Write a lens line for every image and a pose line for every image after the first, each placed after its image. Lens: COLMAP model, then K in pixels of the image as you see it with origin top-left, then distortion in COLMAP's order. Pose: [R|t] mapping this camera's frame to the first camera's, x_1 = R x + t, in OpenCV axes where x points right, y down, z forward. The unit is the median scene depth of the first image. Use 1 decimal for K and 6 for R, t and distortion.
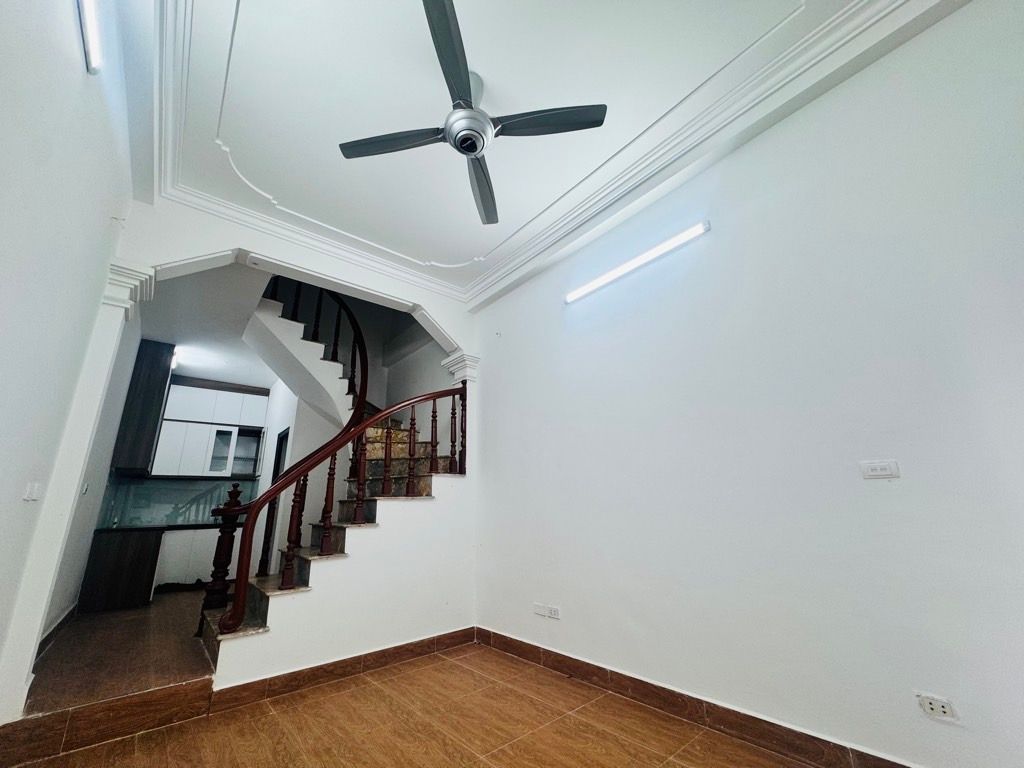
lens RADIAL K [[407.3, 0, 515.4], [0, 407.3, 383.7], [0, 0, 1]] dist [-0.005174, -0.000685]
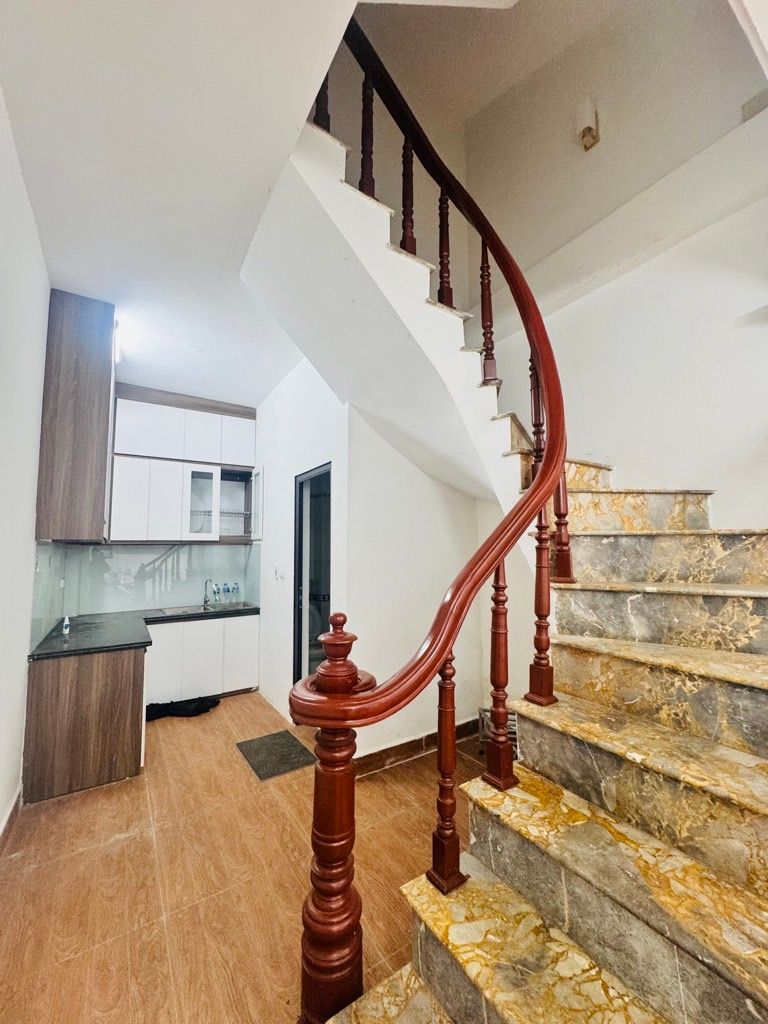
lens RADIAL K [[407.3, 0, 389.6], [0, 407.3, 509.4], [0, 0, 1]] dist [-0.005174, -0.000685]
pose [[0.992522, 0.007011, -0.121868, -0.520802], [0.017083, 0.980547, 0.195540, 0.080802], [0.120868, -0.196159, 0.973094, 0.597898]]
